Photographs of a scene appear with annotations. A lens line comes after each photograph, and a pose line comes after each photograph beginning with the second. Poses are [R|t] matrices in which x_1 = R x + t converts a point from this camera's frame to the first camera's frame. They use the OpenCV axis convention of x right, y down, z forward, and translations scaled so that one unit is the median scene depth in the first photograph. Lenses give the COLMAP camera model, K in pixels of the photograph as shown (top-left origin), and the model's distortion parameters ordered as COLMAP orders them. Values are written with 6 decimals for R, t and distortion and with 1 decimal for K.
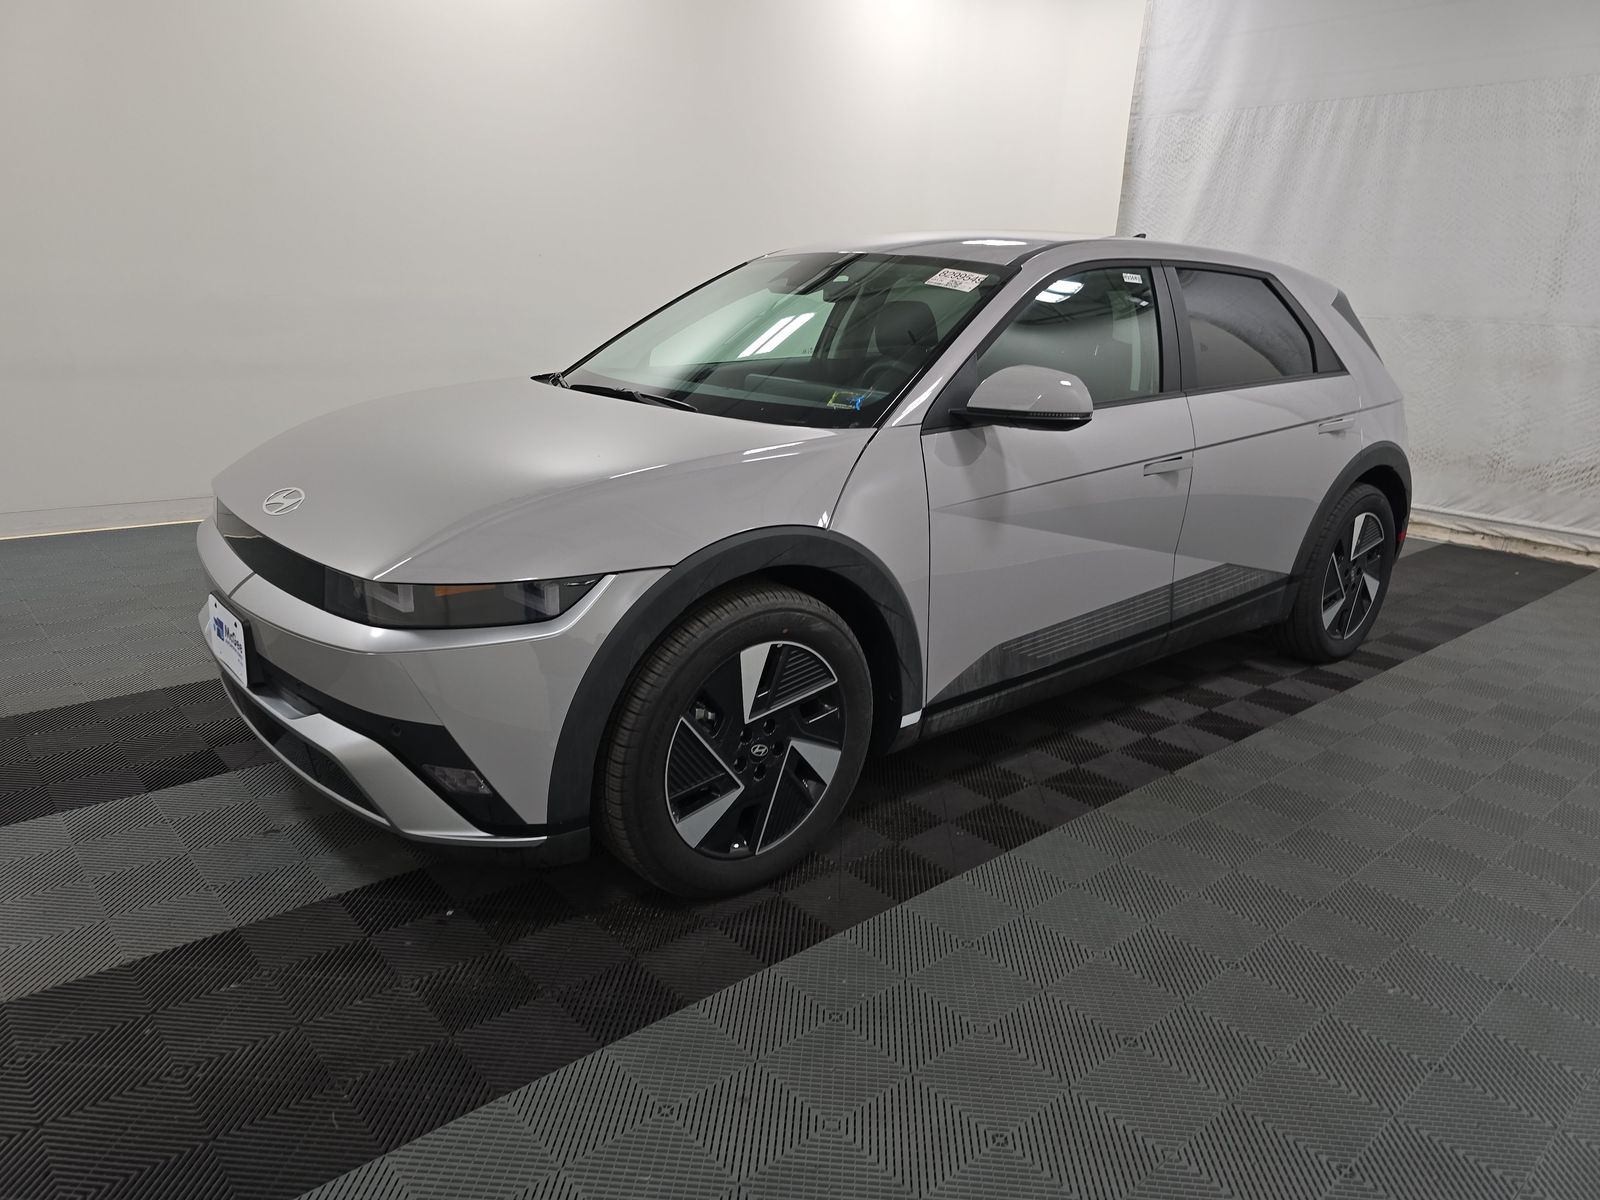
lens RADIAL K [[1087.0, 0, 780.1], [0, 1087.0, 600.0], [0, 0, 1]] dist [-0.035141, -0.002055]
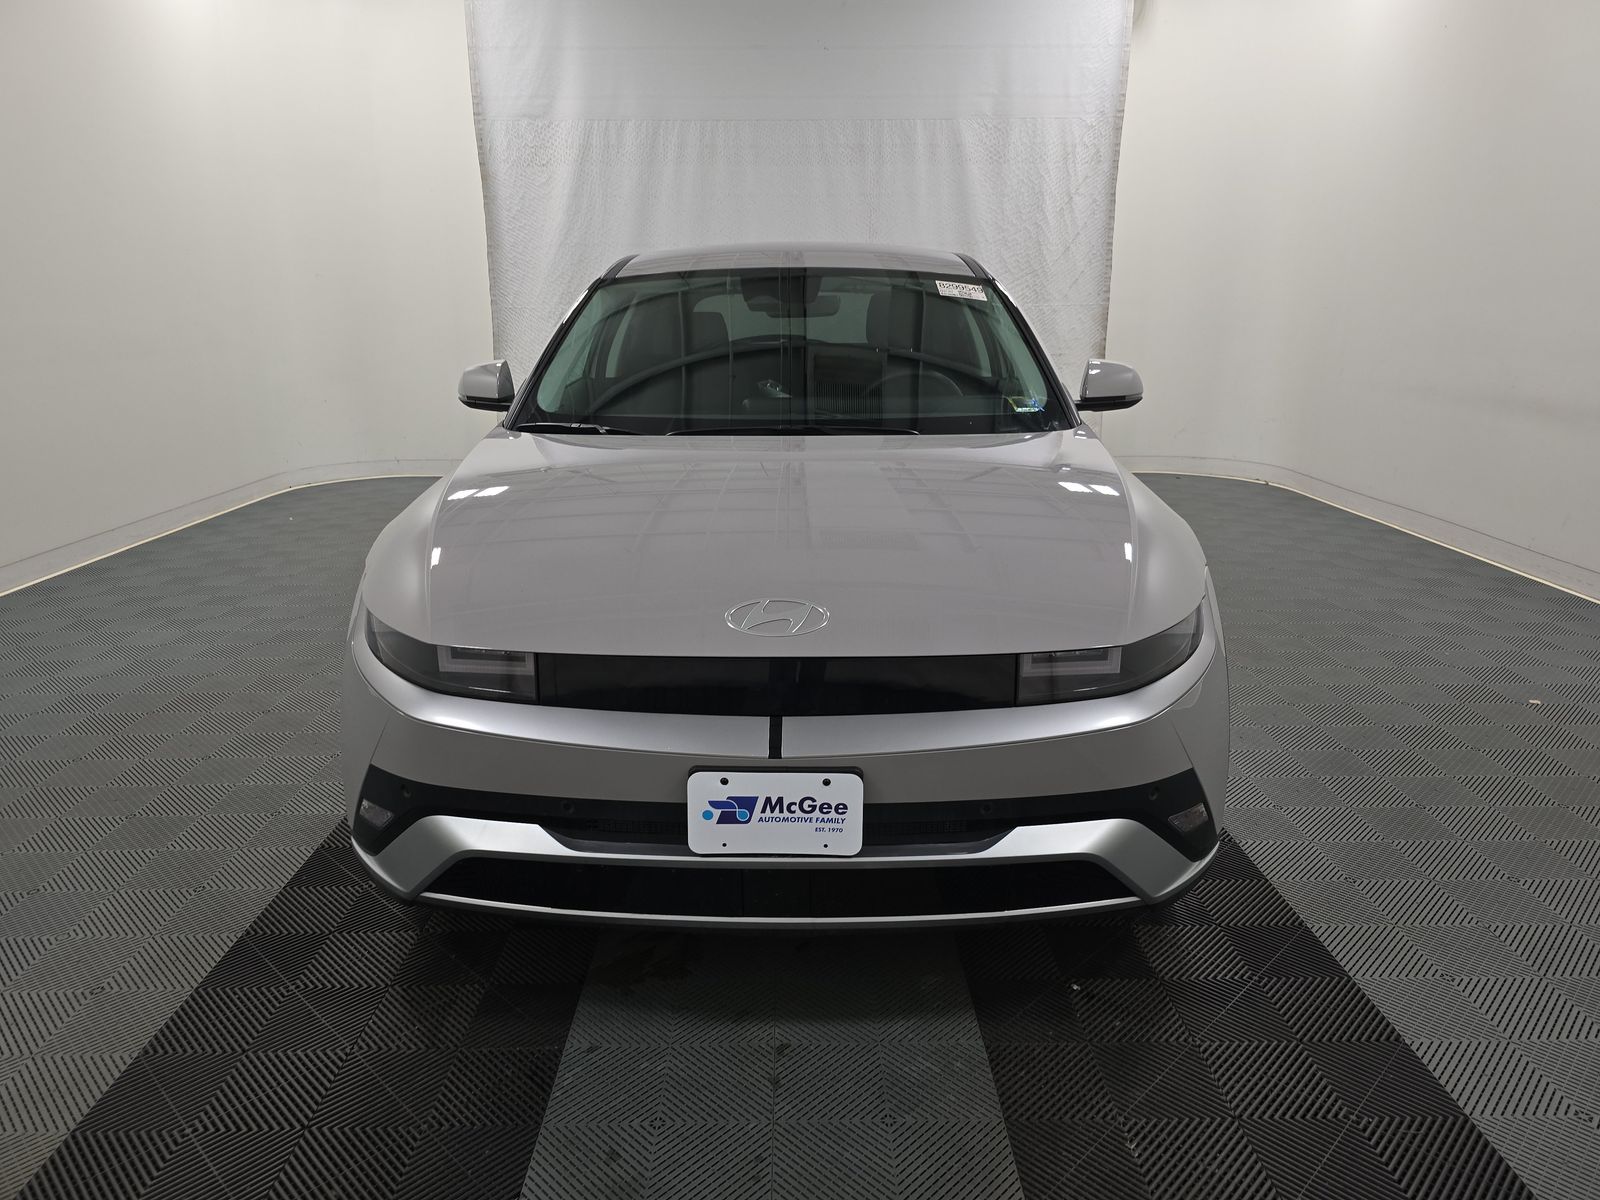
lens RADIAL K [[1087.0, 0, 780.1], [0, 1087.0, 600.0], [0, 0, 1]] dist [-0.035141, -0.002055]
pose [[0.648619, -0.221383, 0.728205, -0.347647], [0.216648, 0.970887, 0.102190, -0.059365], [-0.729628, 0.091482, 0.677698, 0.170571]]
